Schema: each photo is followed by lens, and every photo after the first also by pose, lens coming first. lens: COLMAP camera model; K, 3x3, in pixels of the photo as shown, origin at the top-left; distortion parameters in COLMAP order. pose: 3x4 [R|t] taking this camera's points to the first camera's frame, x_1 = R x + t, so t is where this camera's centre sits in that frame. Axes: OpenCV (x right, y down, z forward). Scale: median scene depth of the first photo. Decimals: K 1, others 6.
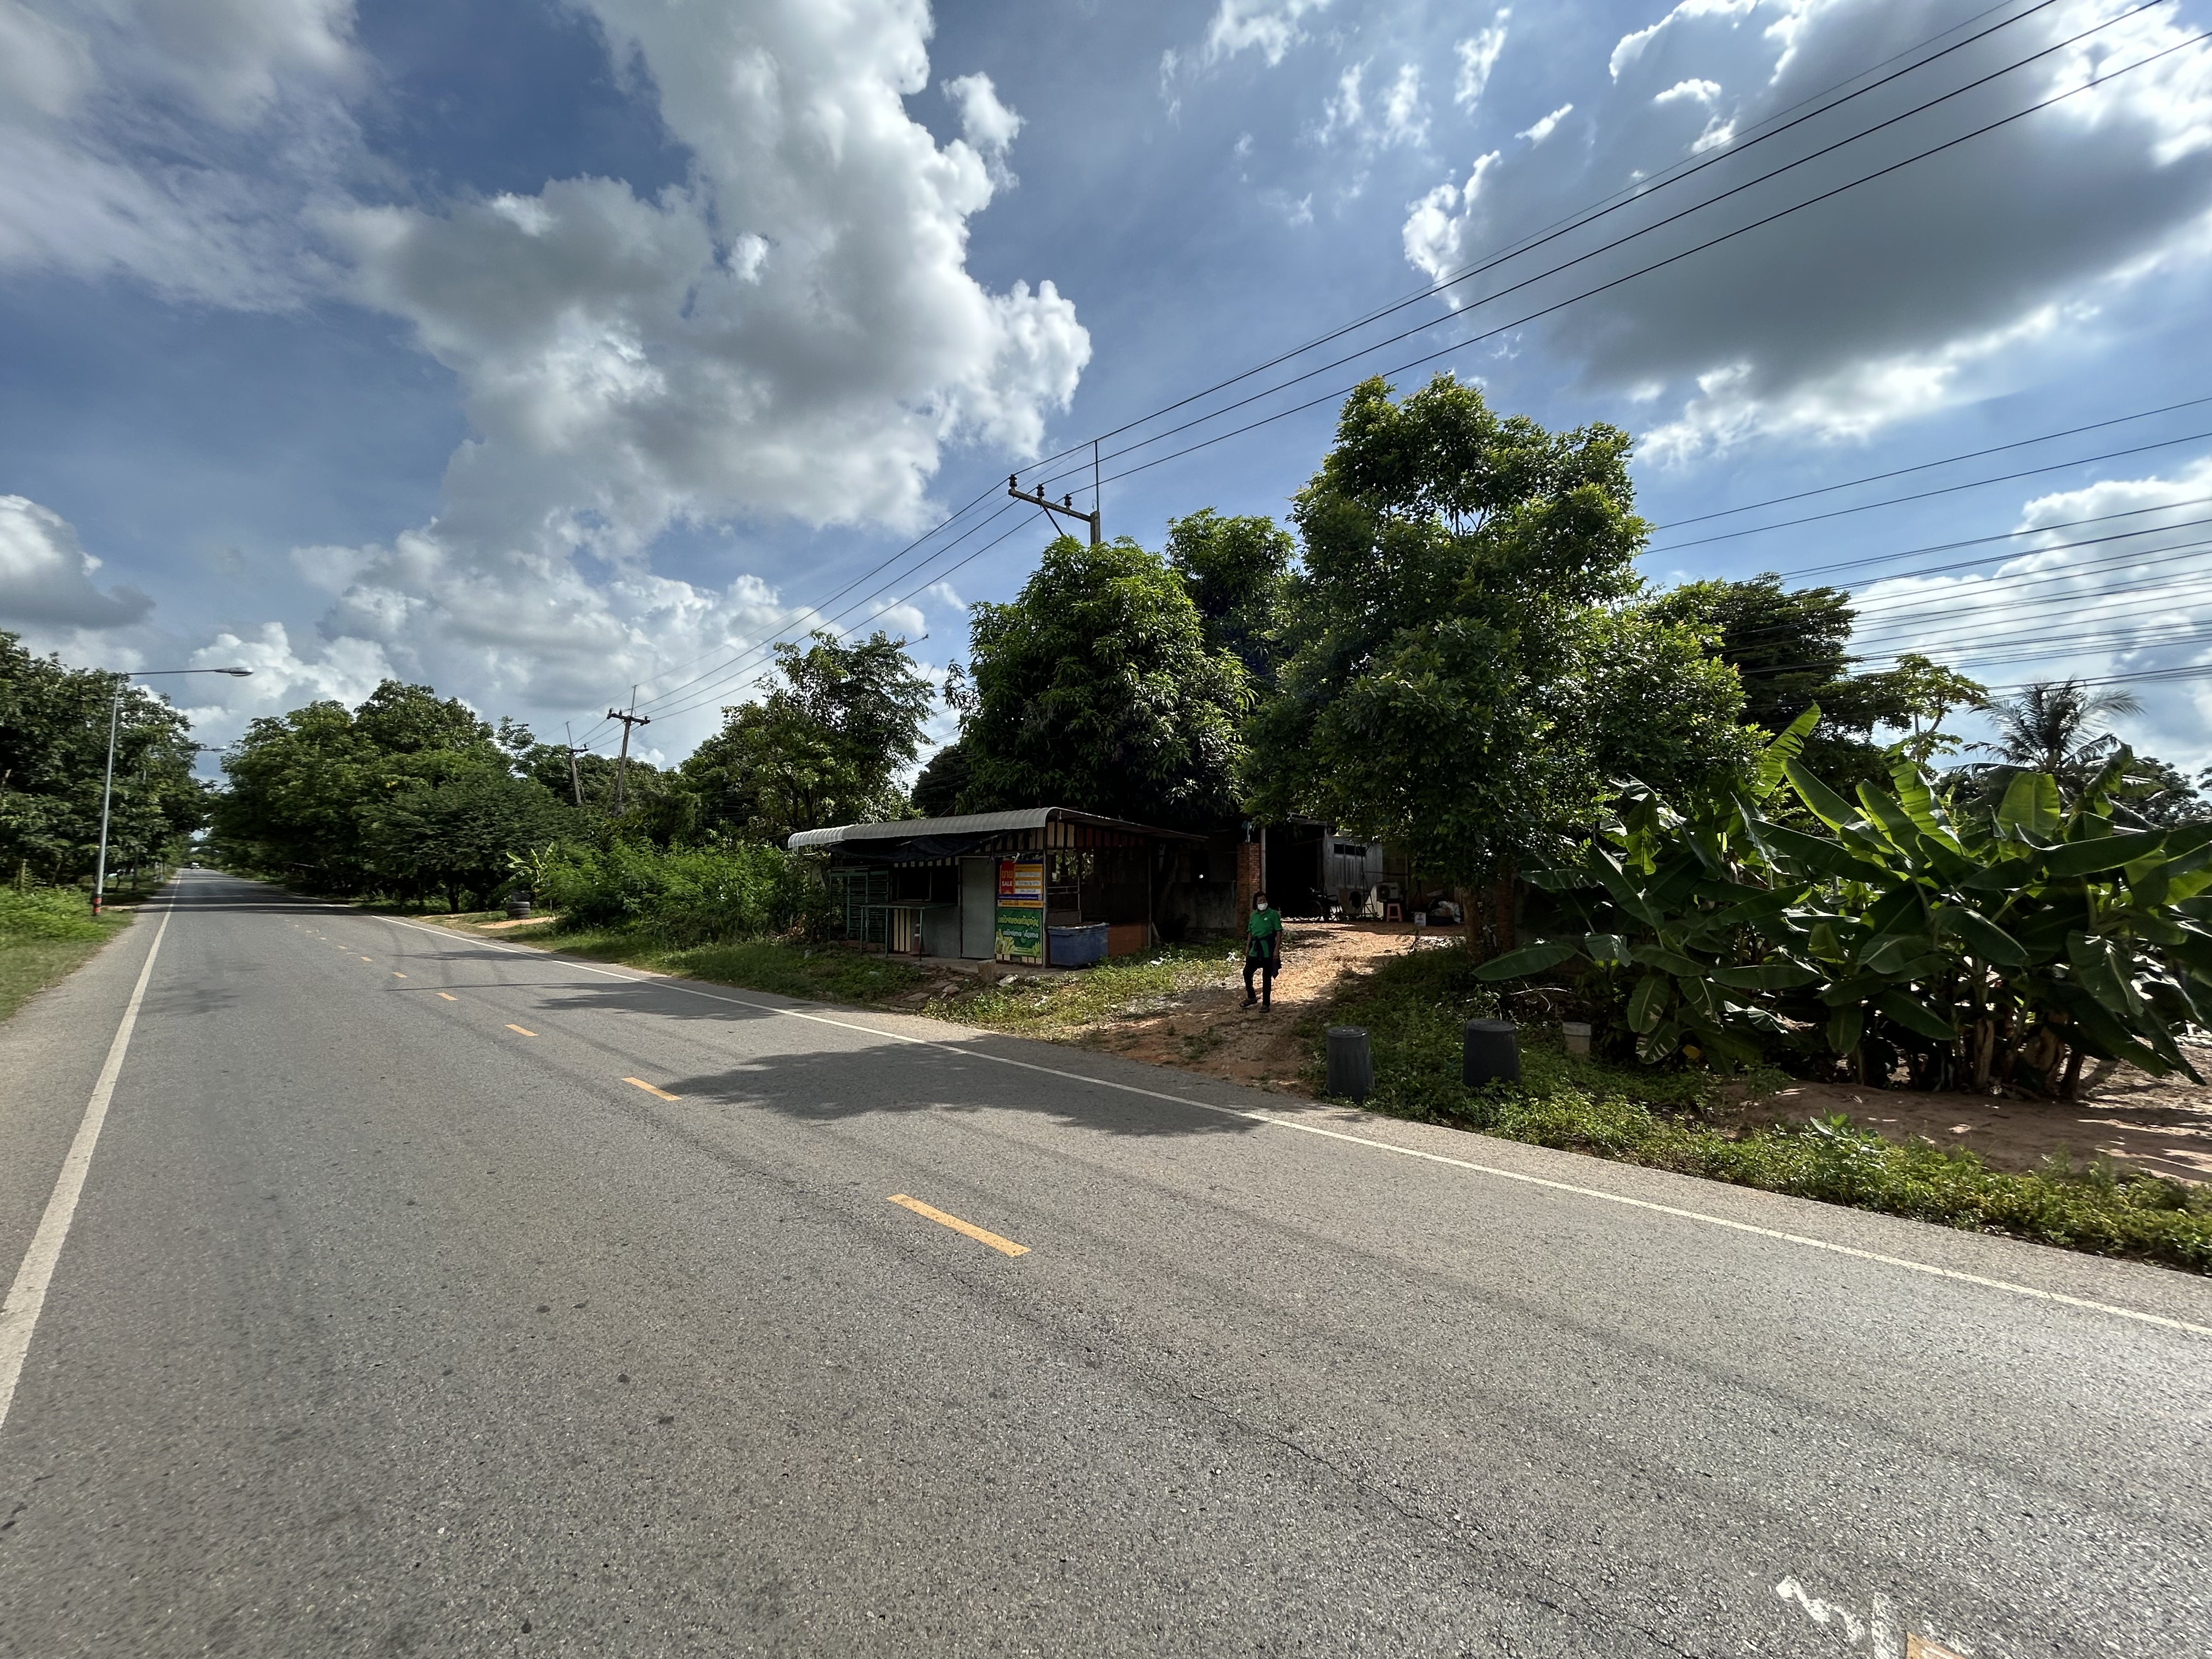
lens RADIAL K [[895.5, 0, 1104.6], [0, 895.5, 831.0], [0, 0, 1]] dist [-0.003443, 0.001138]
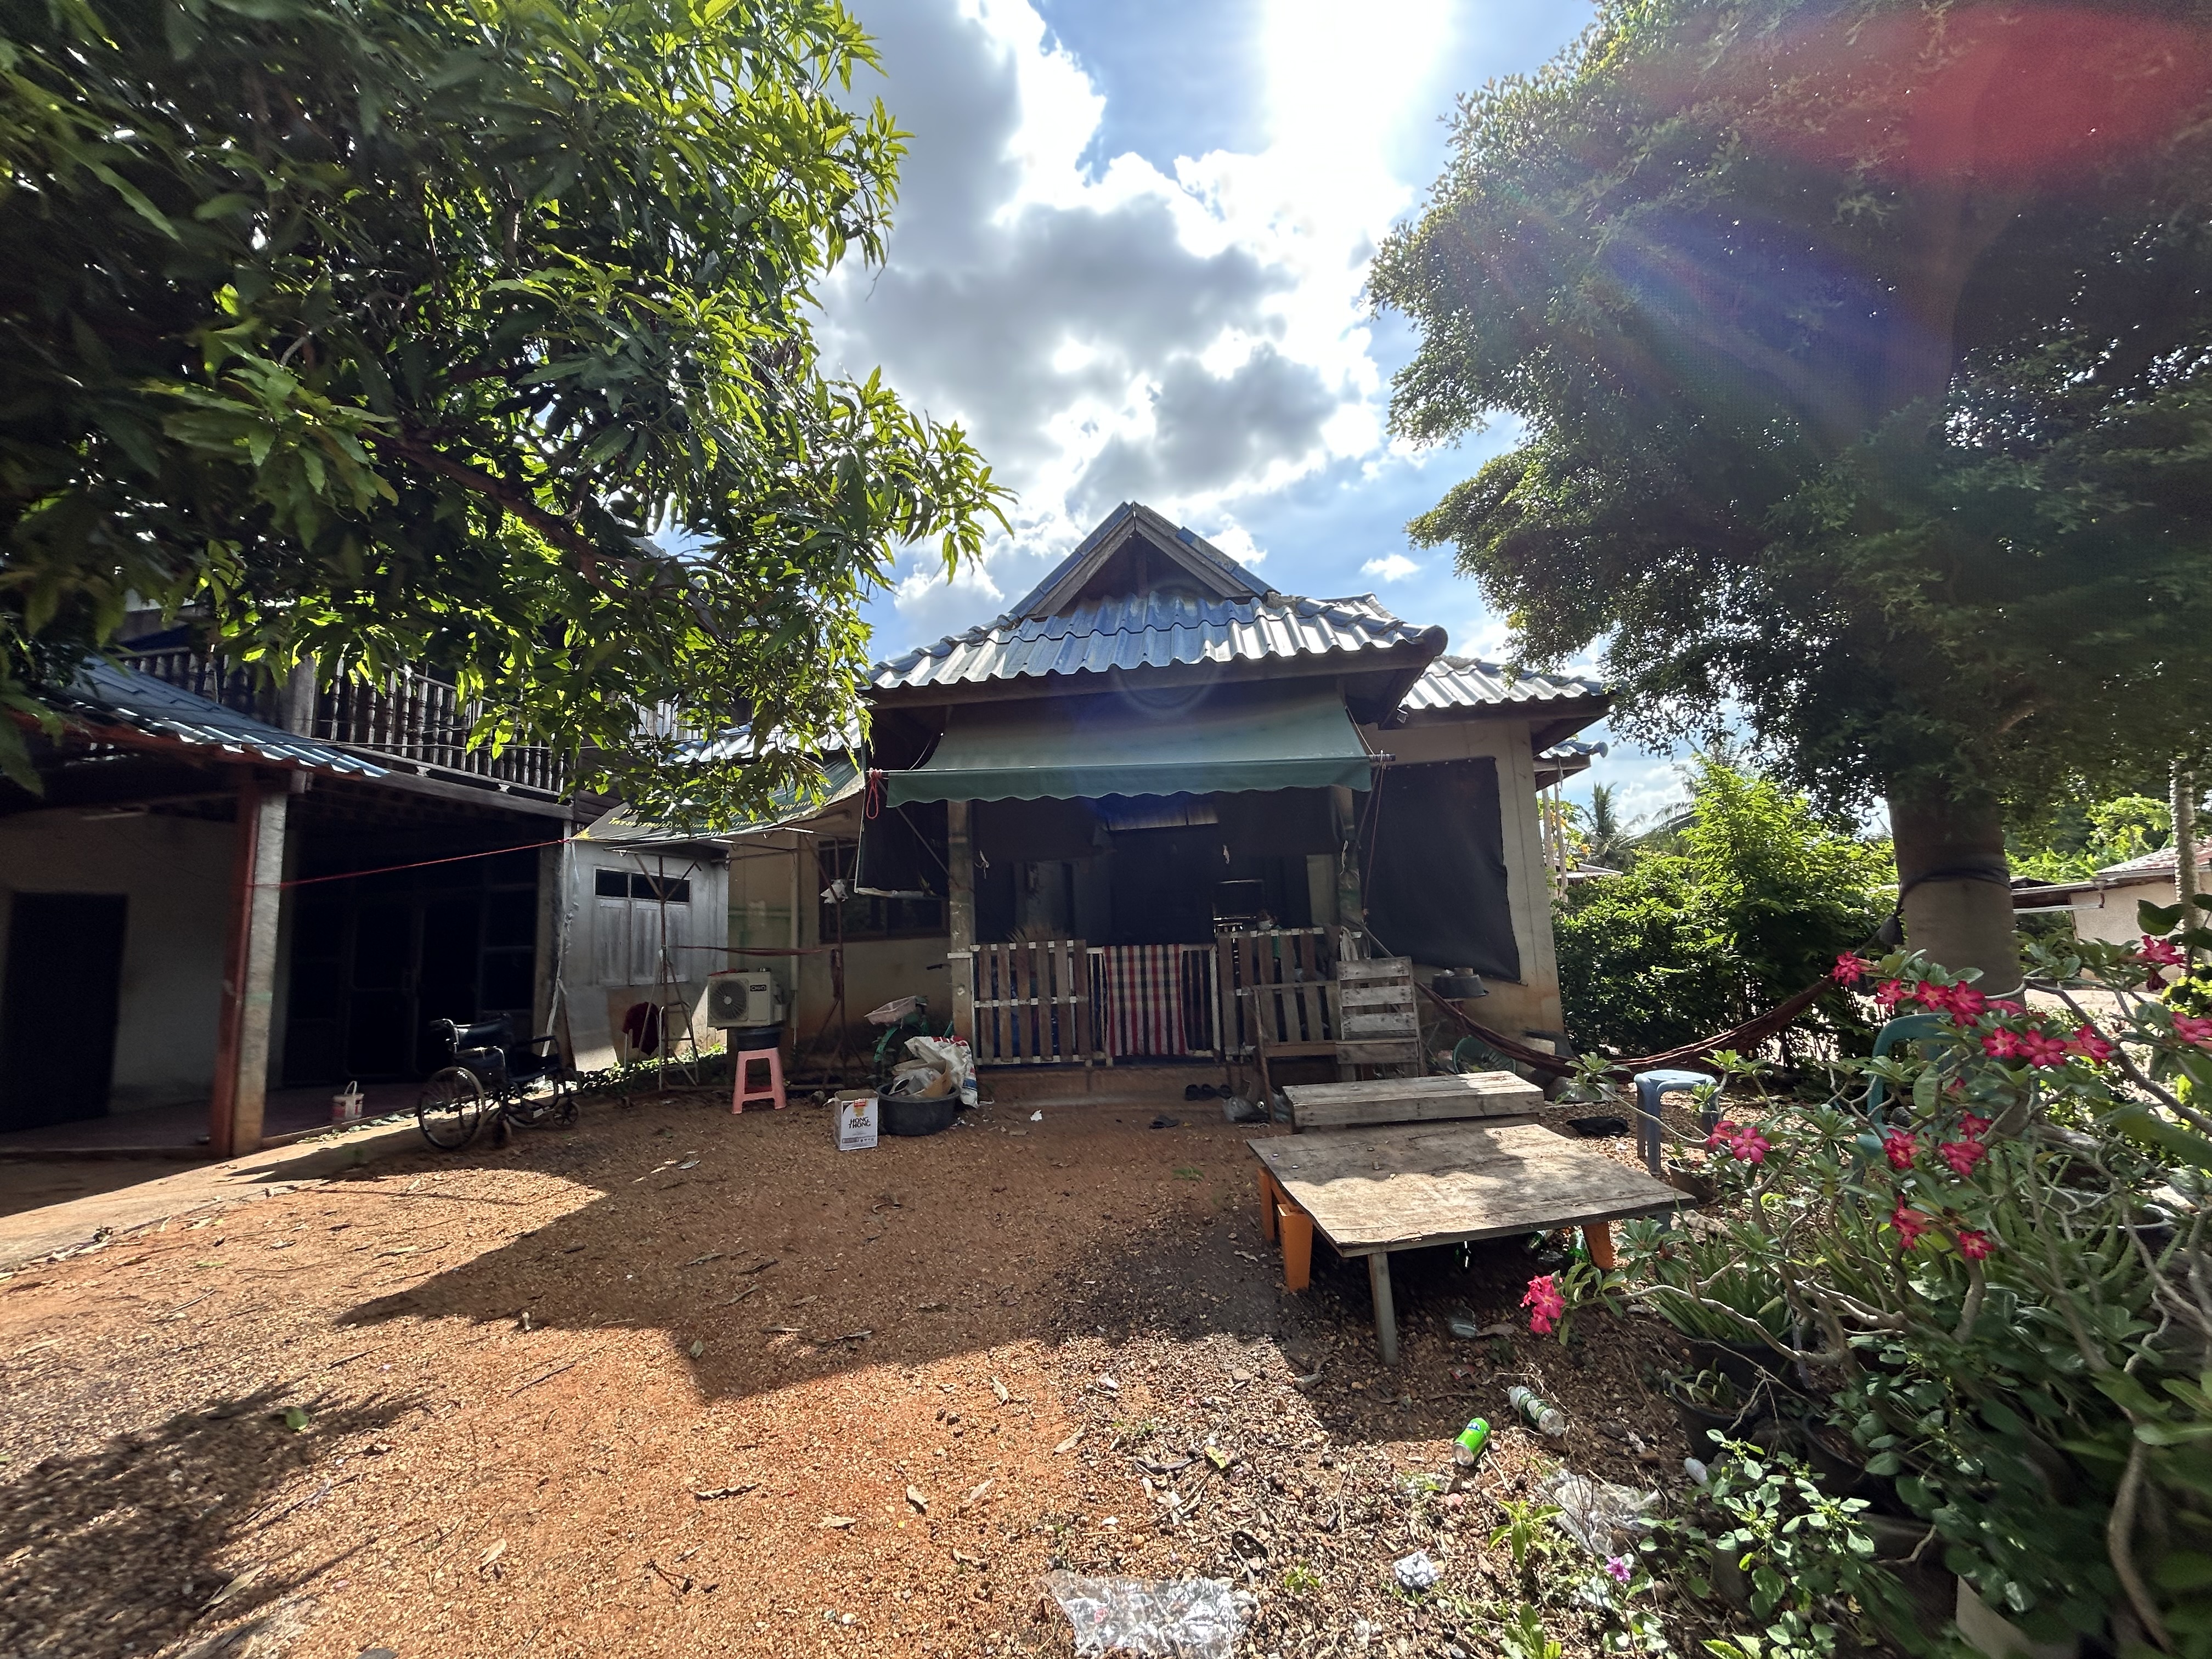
lens RADIAL K [[895.5, 0, 1107.0], [0, 895.5, 821.7], [0, 0, 1]] dist [-0.003443, 0.001138]
pose [[0.773624, 0.036294, 0.632604, 0.264935], [0.006371, 0.997862, -0.065042, 0.028270], [-0.633612, 0.054348, 0.771739, 0.829102]]
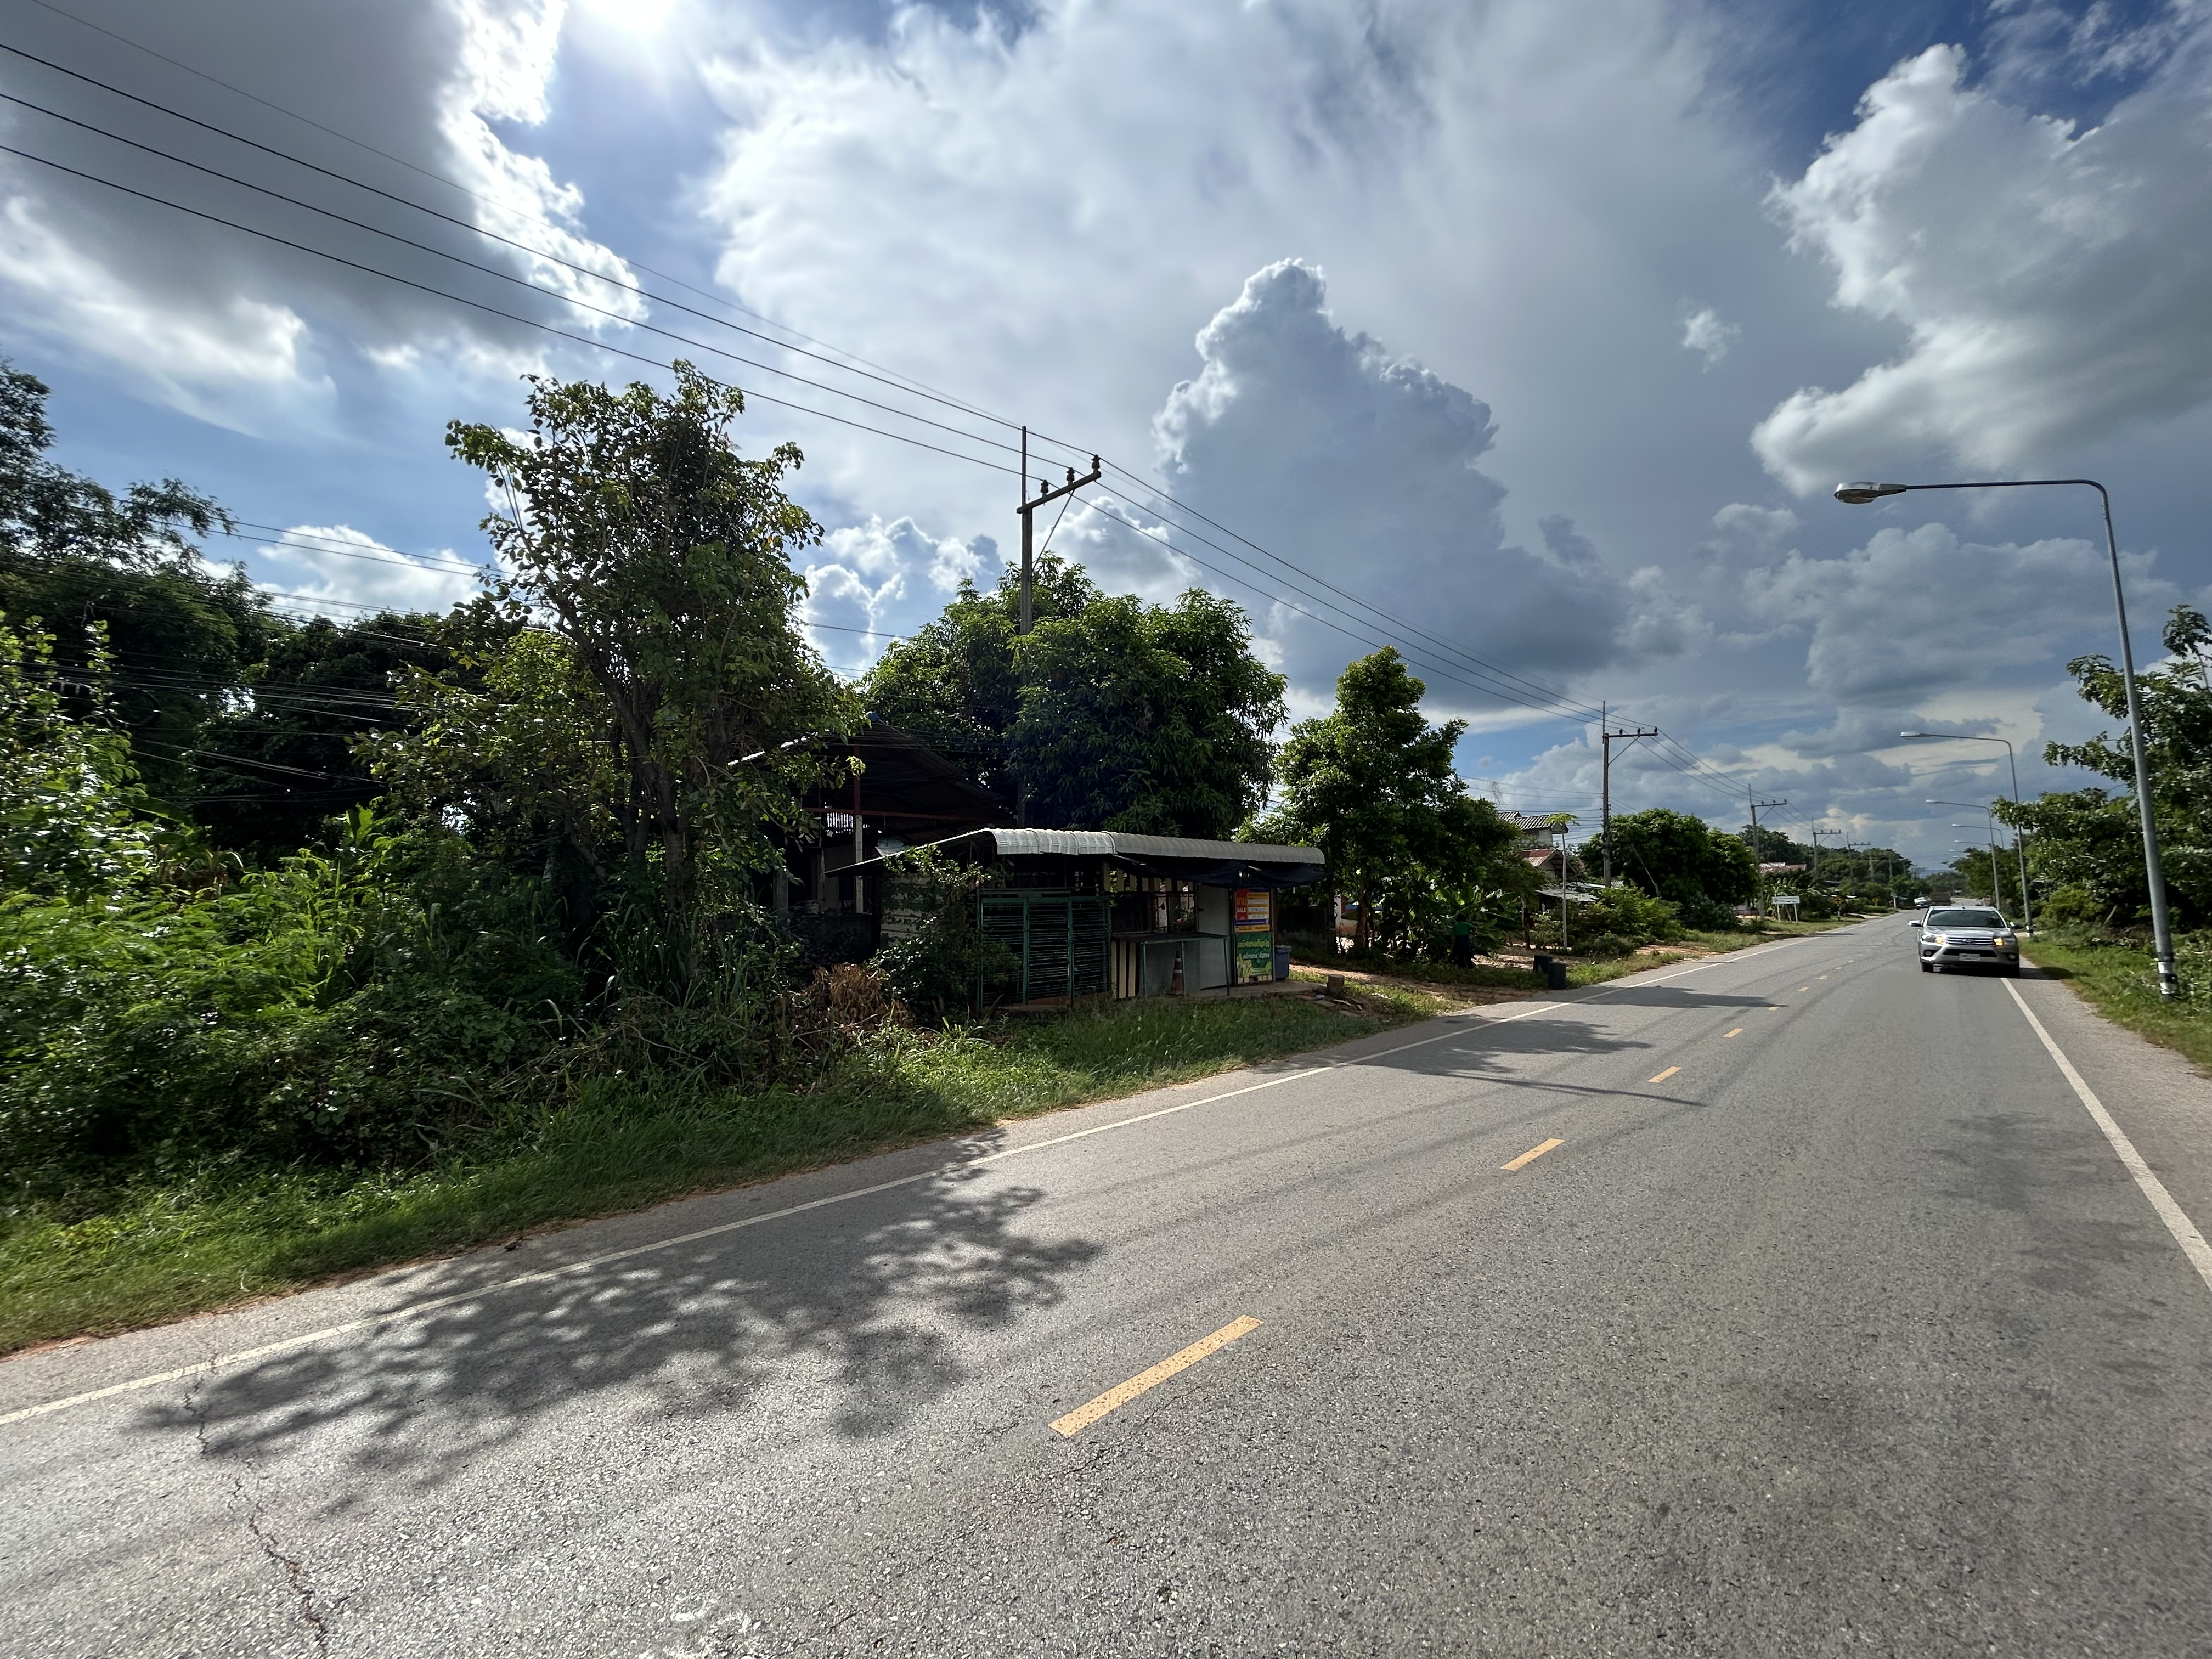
lens RADIAL K [[895.5, 0, 1094.3], [0, 895.5, 808.9], [0, 0, 1]] dist [-0.003443, 0.001138]
pose [[-0.017567, 0.095426, 0.995282, -0.991453], [-0.062248, 0.993400, -0.096344, 0.045311], [-0.997906, -0.063647, -0.011511, 1.015231]]
